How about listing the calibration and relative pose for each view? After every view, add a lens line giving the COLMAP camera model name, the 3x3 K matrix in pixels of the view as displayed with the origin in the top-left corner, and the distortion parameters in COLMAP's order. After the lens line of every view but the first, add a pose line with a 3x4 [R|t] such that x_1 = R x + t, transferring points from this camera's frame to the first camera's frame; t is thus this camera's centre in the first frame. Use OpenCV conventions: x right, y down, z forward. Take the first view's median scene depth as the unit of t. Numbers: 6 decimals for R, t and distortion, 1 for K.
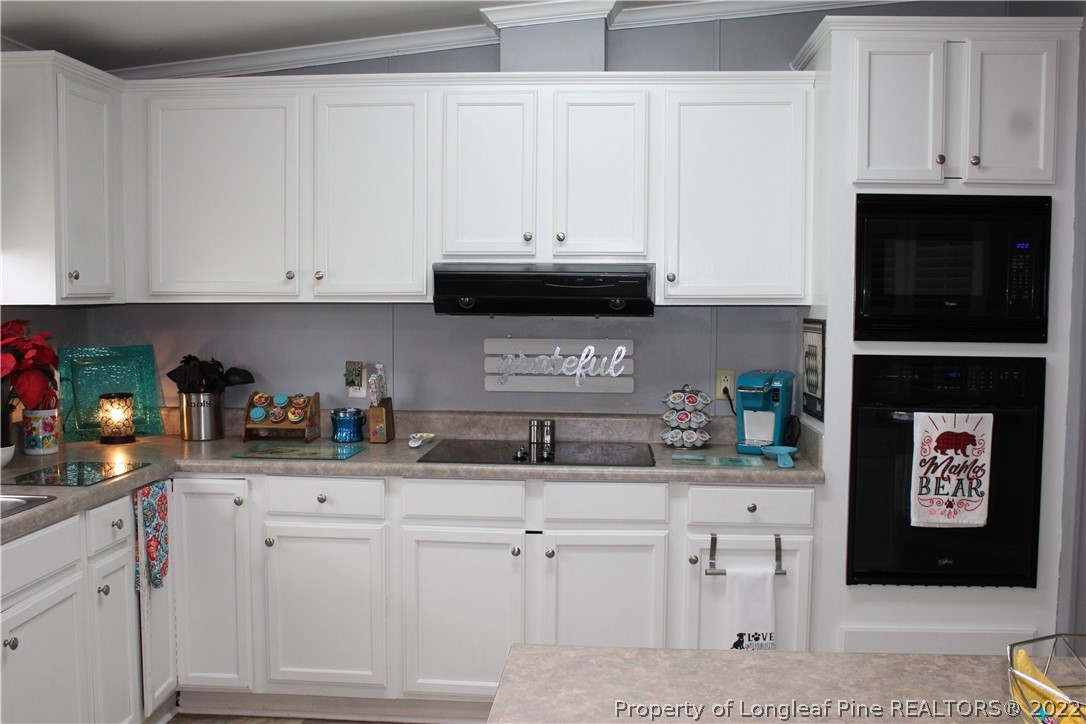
lens RADIAL K [[1039.4, 0, 543.0], [0, 1039.4, 362.0], [0, 0, 1]] dist [-0.153626, 0.157954]
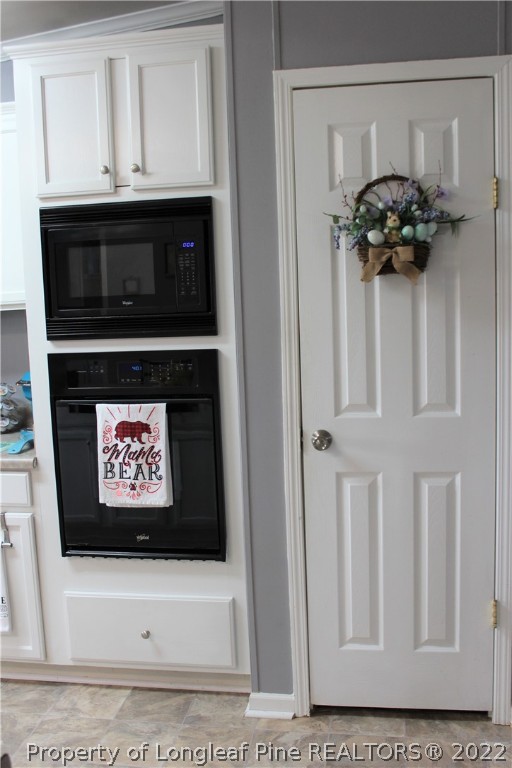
lens RADIAL K [[735.0, 0, 256.0], [0, 735.0, 384.0], [0, 0, 1]] dist [-0.153626, 0.157954]
pose [[0.996832, -0.035703, -0.071074, 0.592875], [0.039352, 0.997943, 0.050614, -0.005140], [0.069121, -0.053250, 0.996186, 0.232731]]
